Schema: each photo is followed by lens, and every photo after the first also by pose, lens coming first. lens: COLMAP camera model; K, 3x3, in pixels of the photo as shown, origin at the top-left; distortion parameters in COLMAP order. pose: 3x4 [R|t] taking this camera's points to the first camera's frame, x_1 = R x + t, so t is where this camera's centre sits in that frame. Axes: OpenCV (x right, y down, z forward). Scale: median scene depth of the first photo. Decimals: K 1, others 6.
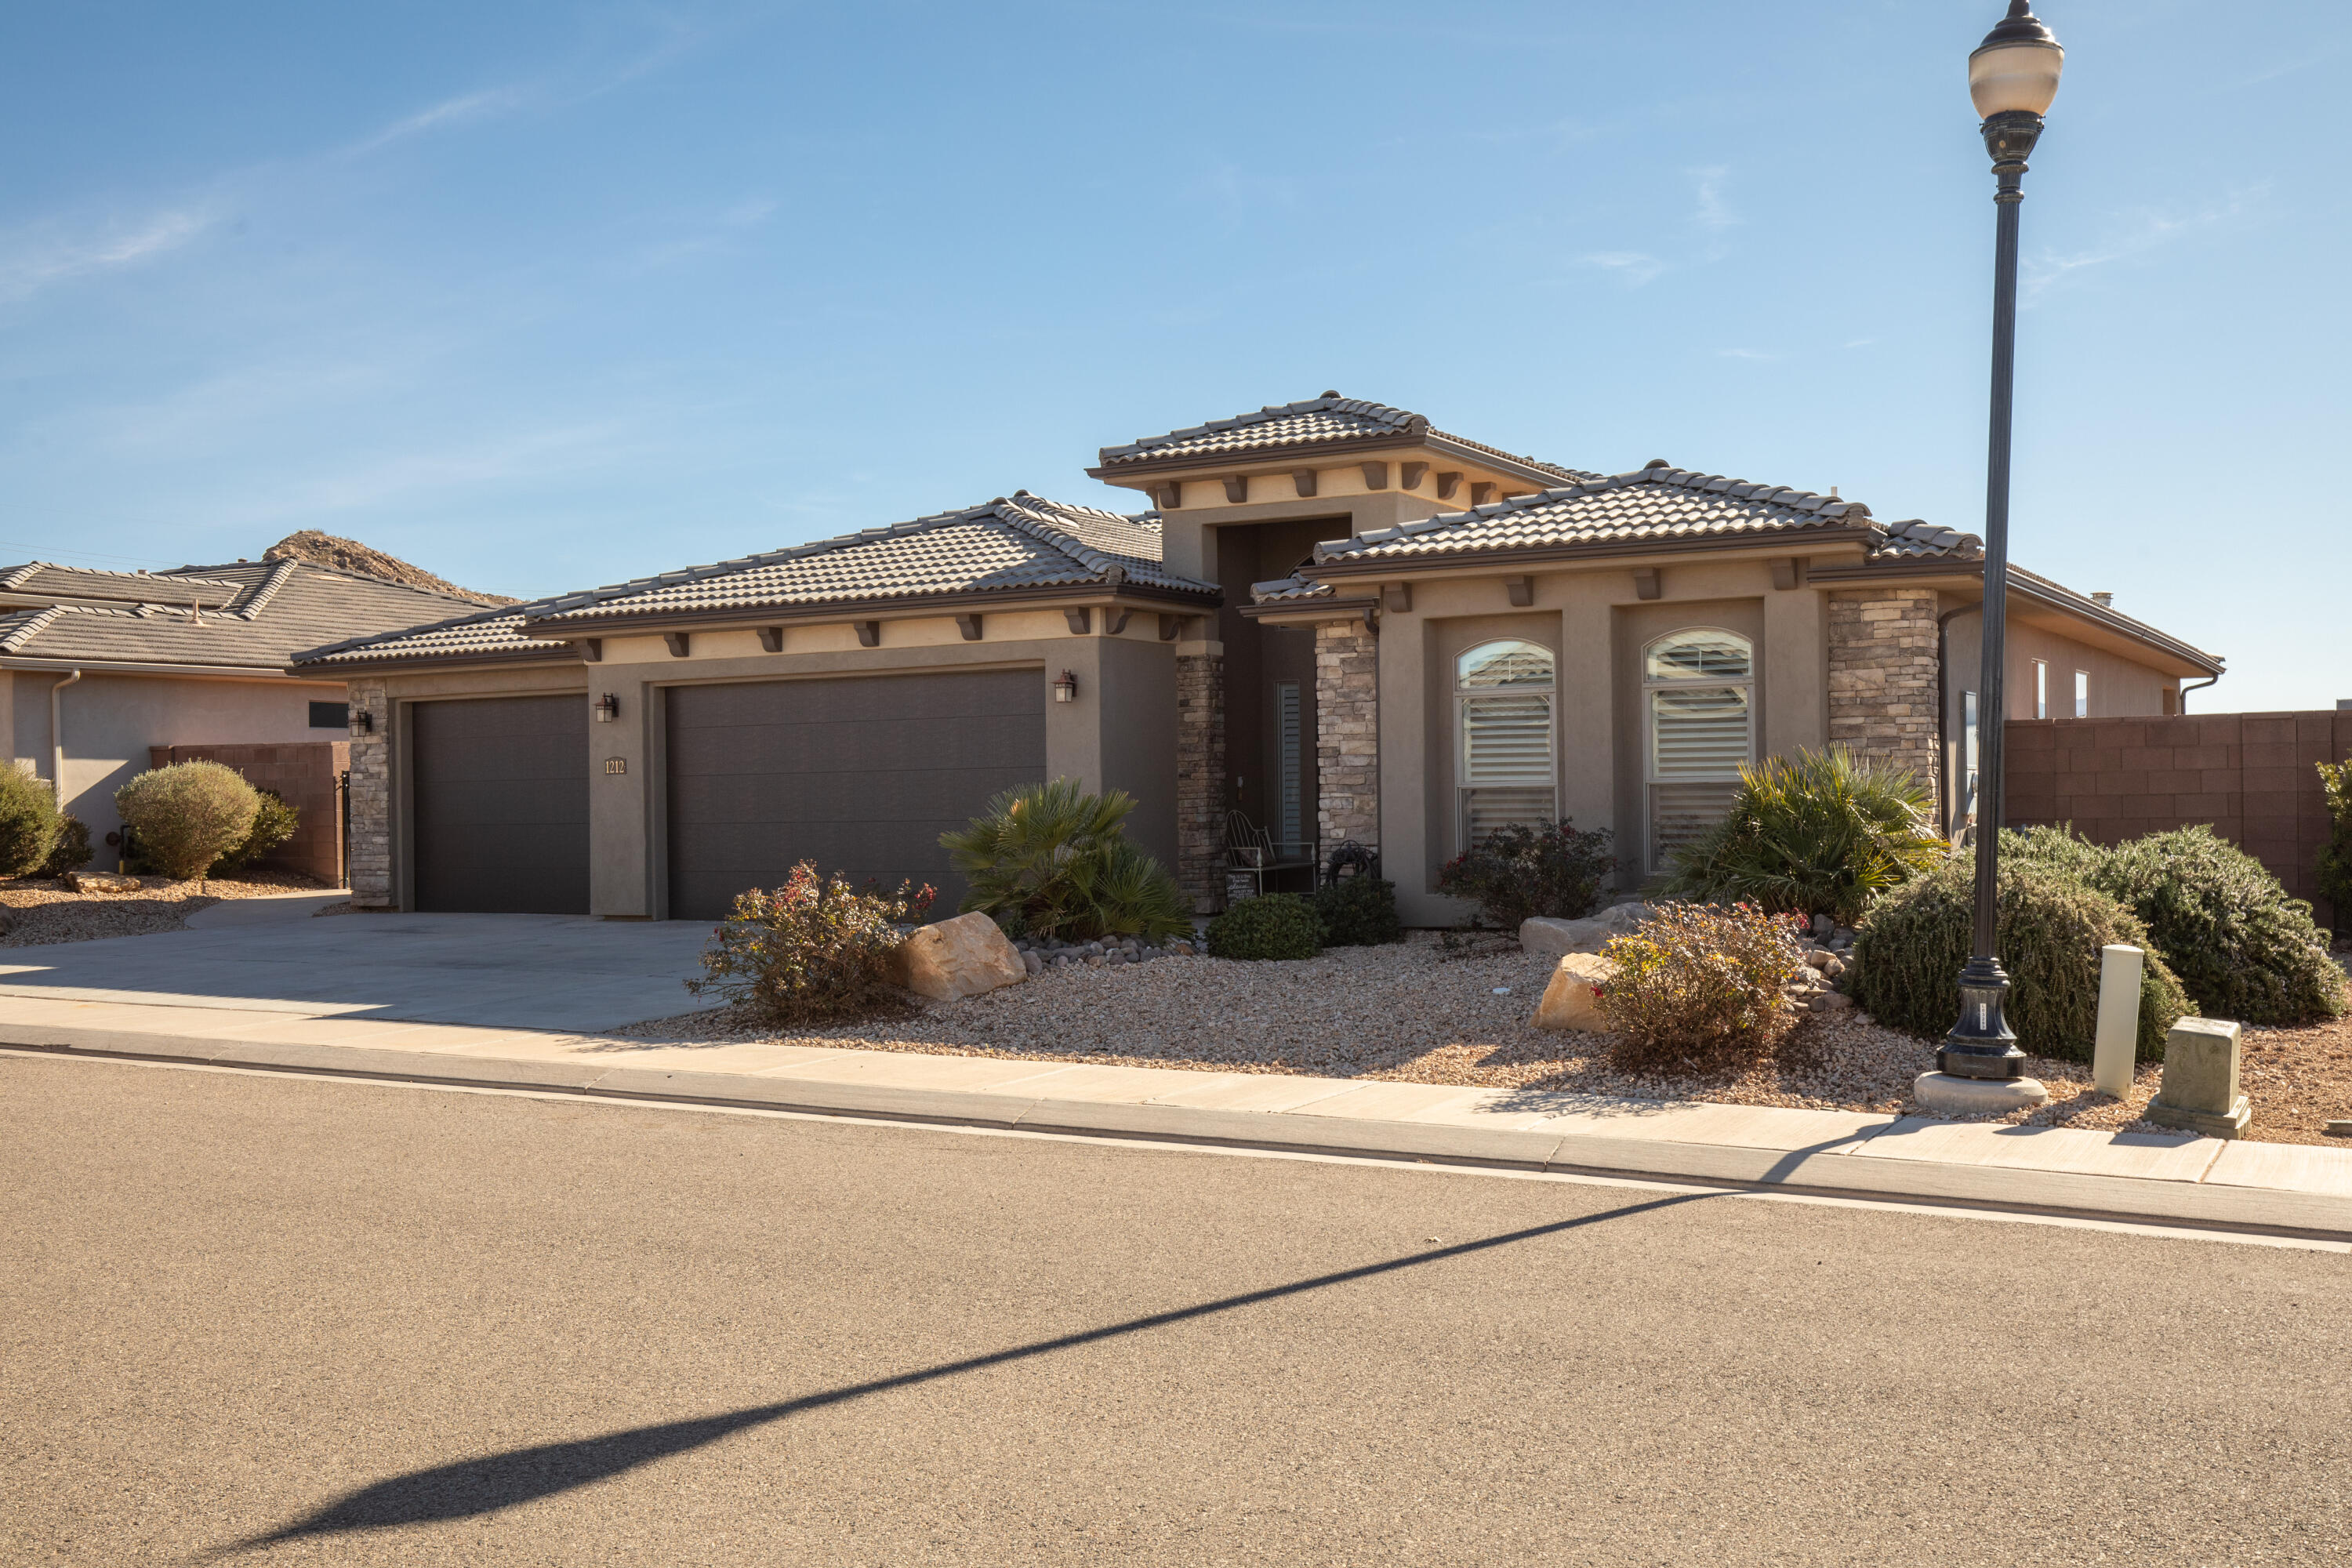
lens RADIAL K [[2257.6, 0, 1229.3], [0, 2257.6, 818.4], [0, 0, 1]] dist [0.062436, -0.004781]
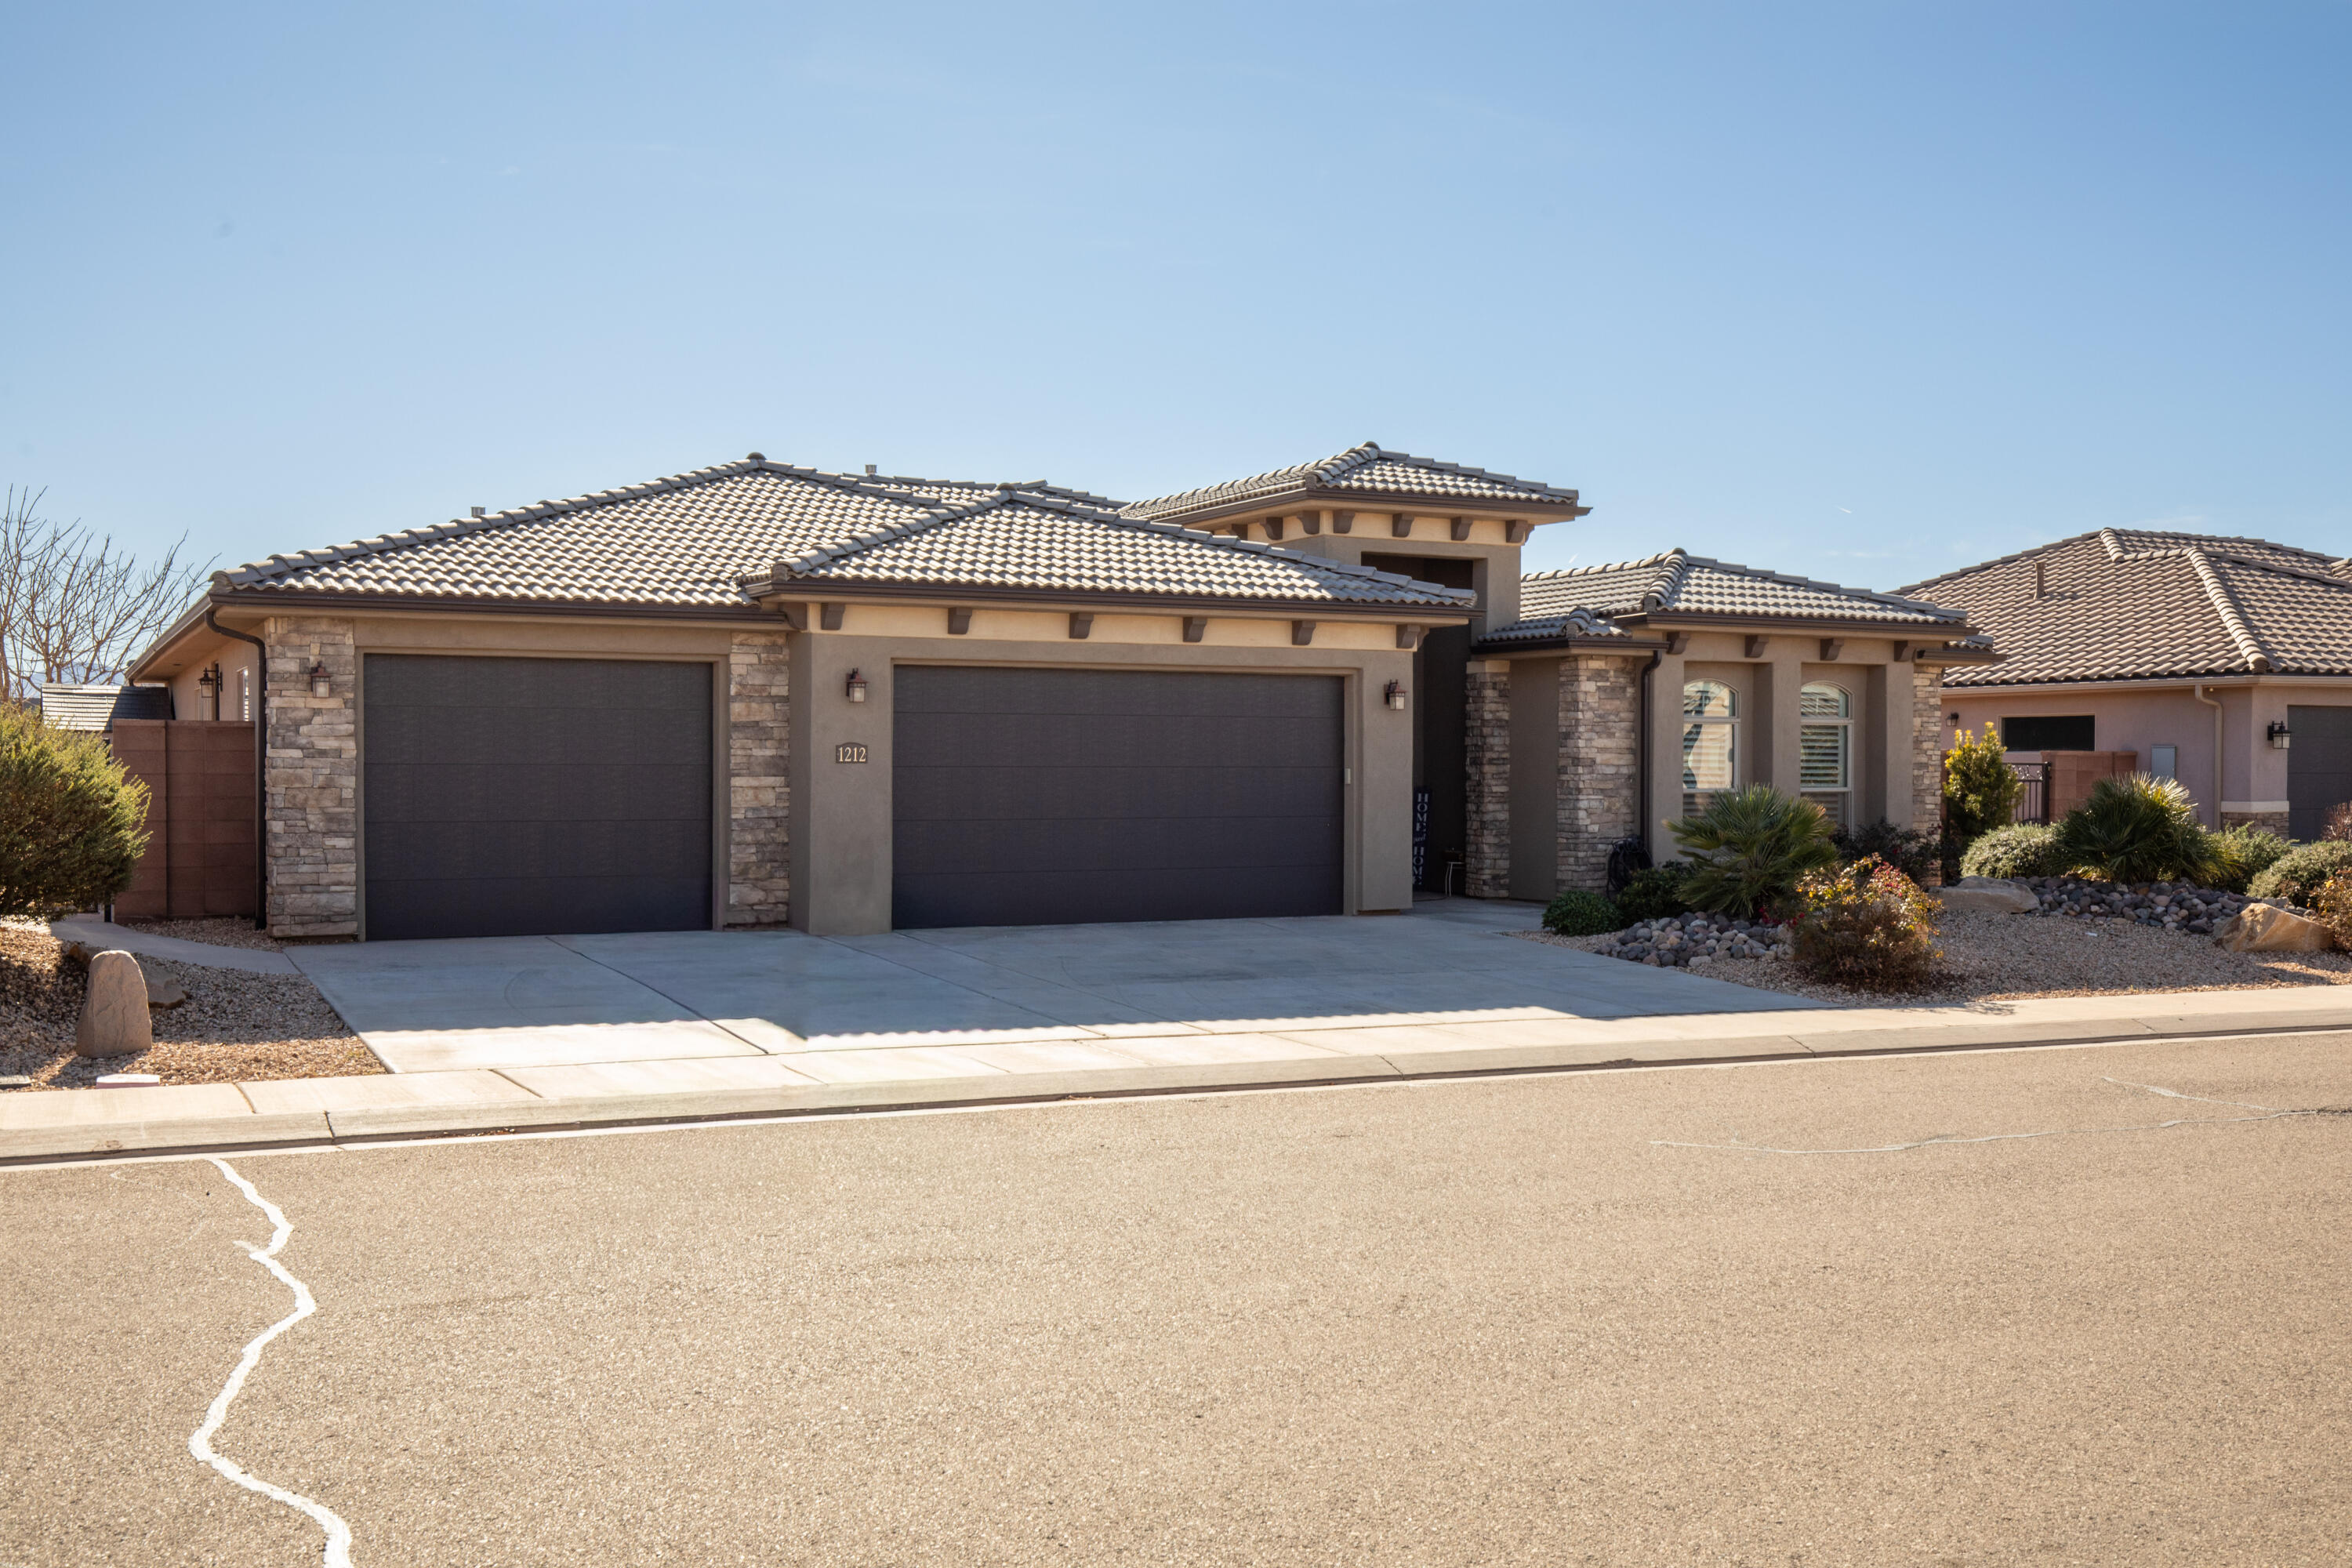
lens RADIAL K [[2257.6, 0, 1229.3], [0, 2257.6, 818.4], [0, 0, 1]] dist [0.062436, -0.004781]
pose [[0.555735, 0.001223, 0.831359, -1.010796], [-0.002034, 0.999998, -0.000112, 0.001625], [-0.831357, -0.001629, 0.555736, 0.449353]]
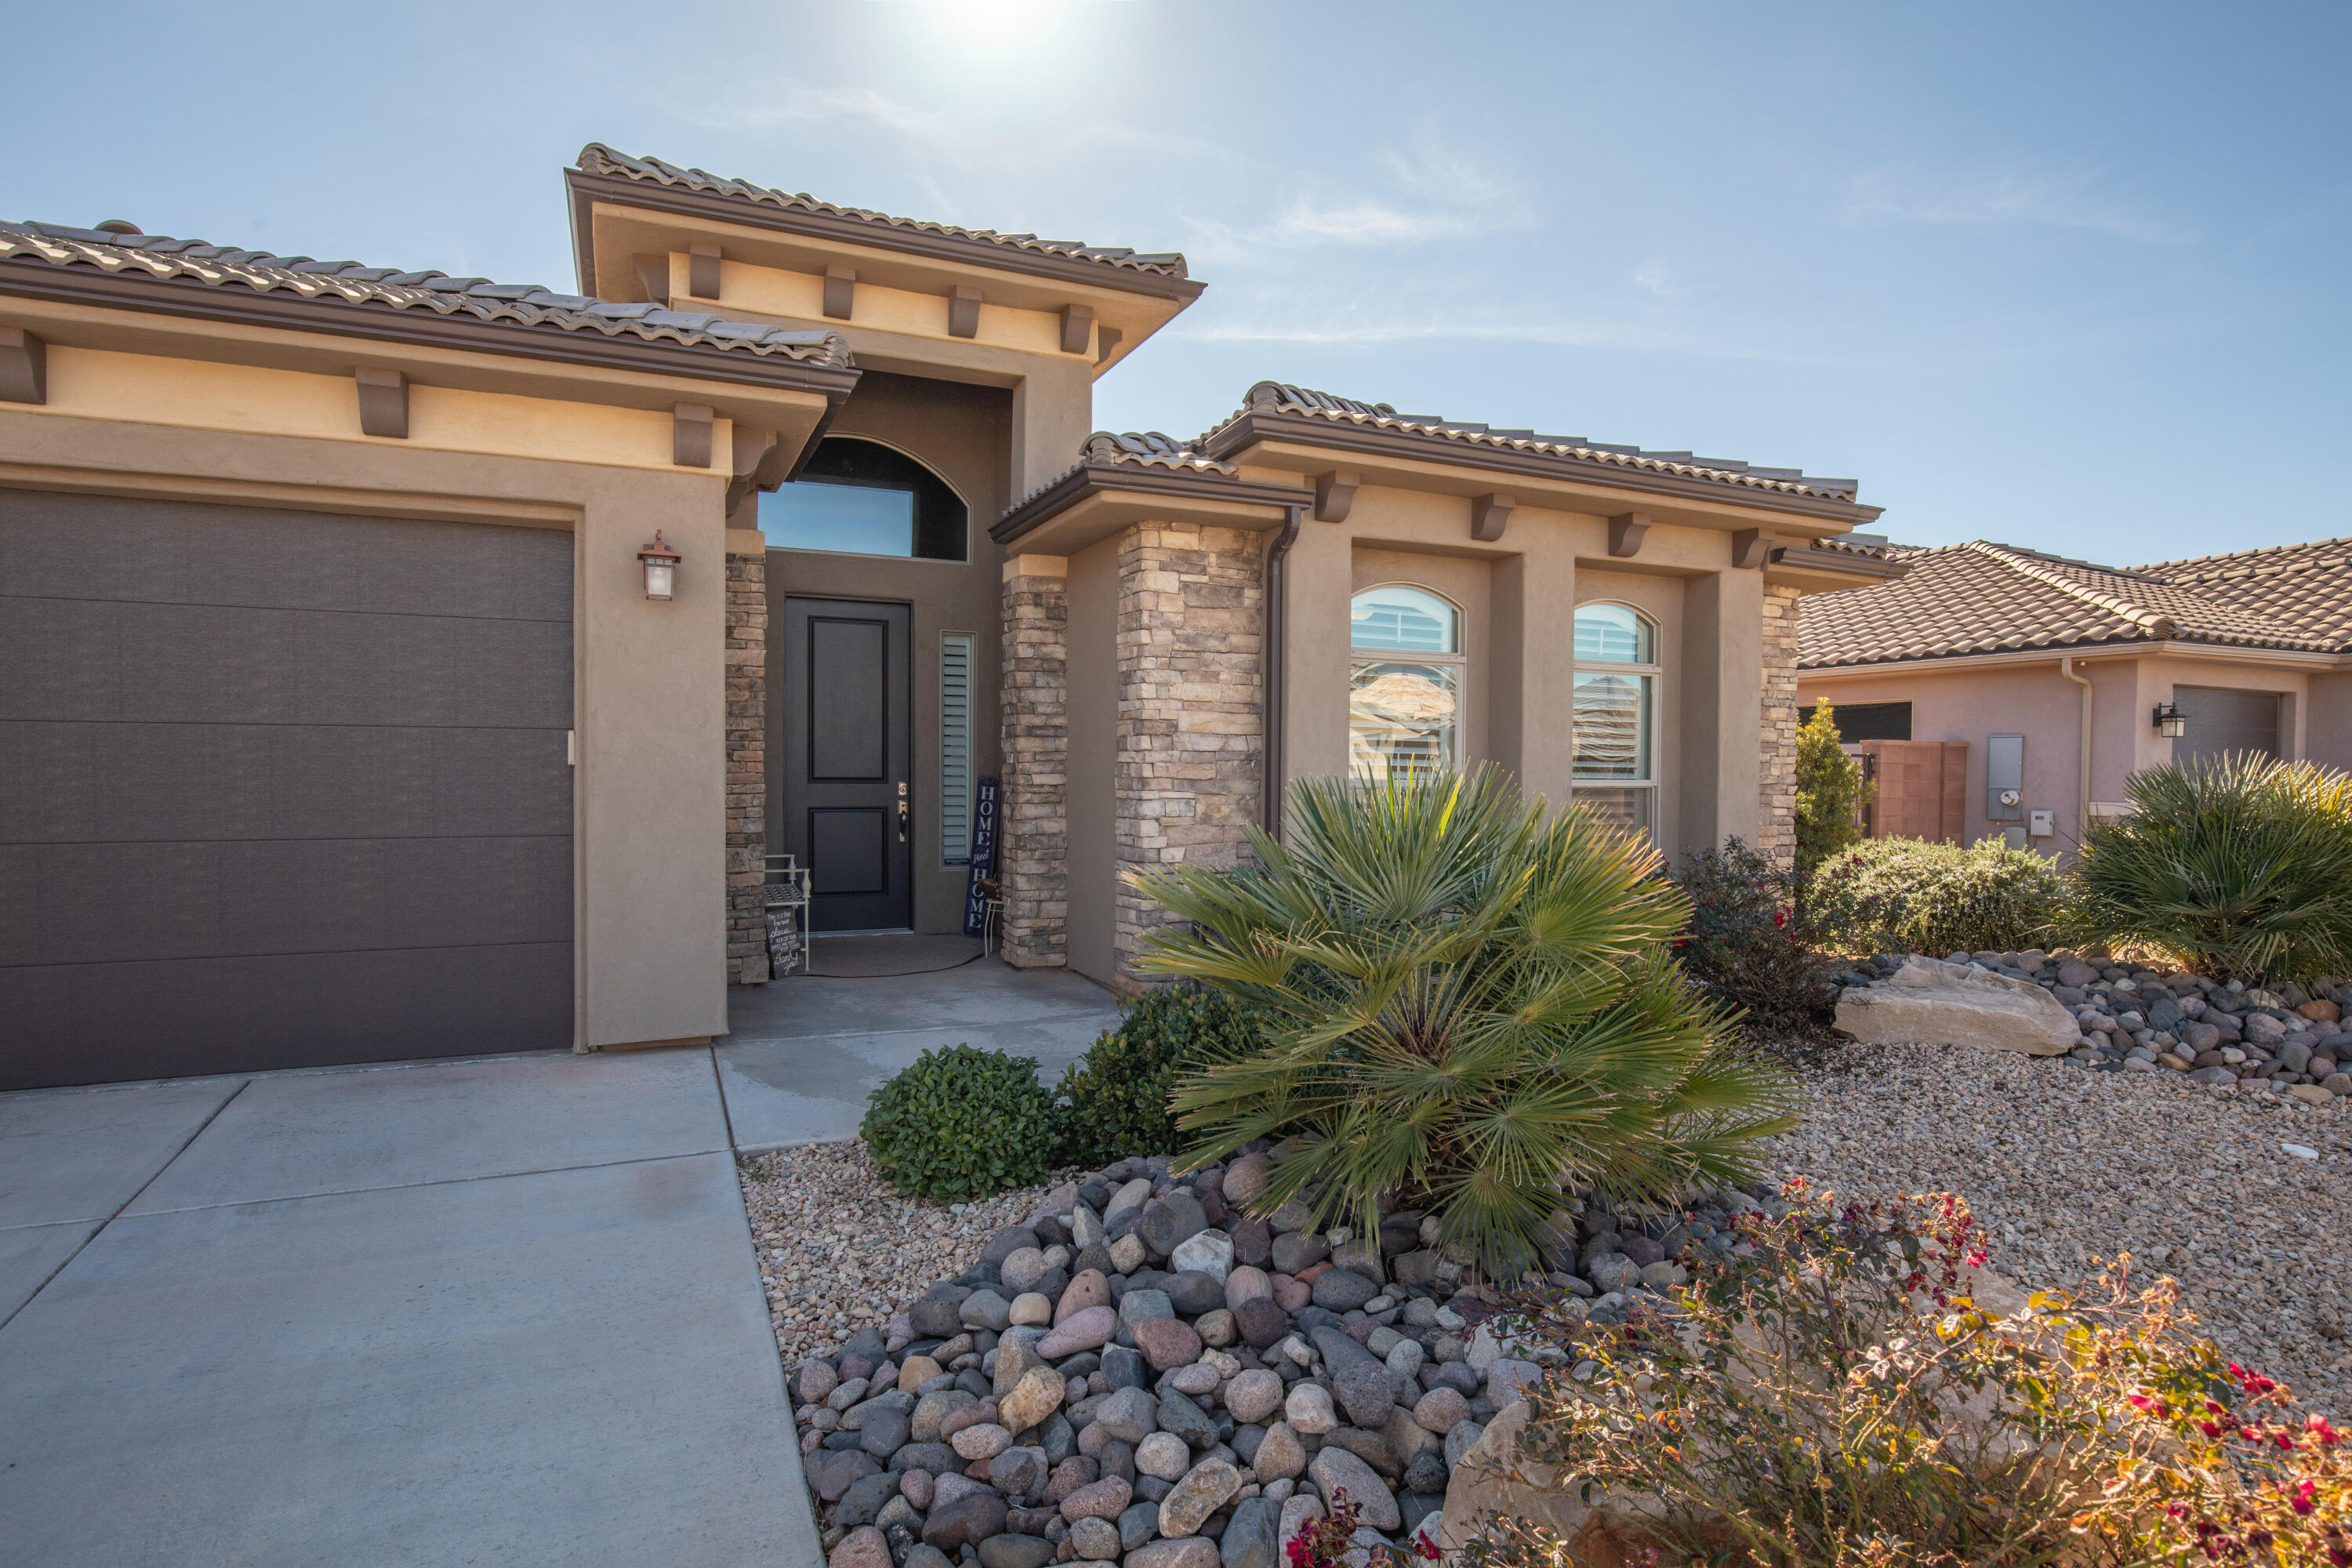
lens RADIAL K [[1252.3, 0, 1203.4], [0, 1252.3, 806.8], [0, 0, 1]] dist [-0.015202, 0.000421]
pose [[0.590725, 0.000464, 0.806873, -0.217403], [-0.007812, 0.999956, 0.005144, -0.008291], [-0.806835, -0.009342, 0.590702, 0.731017]]
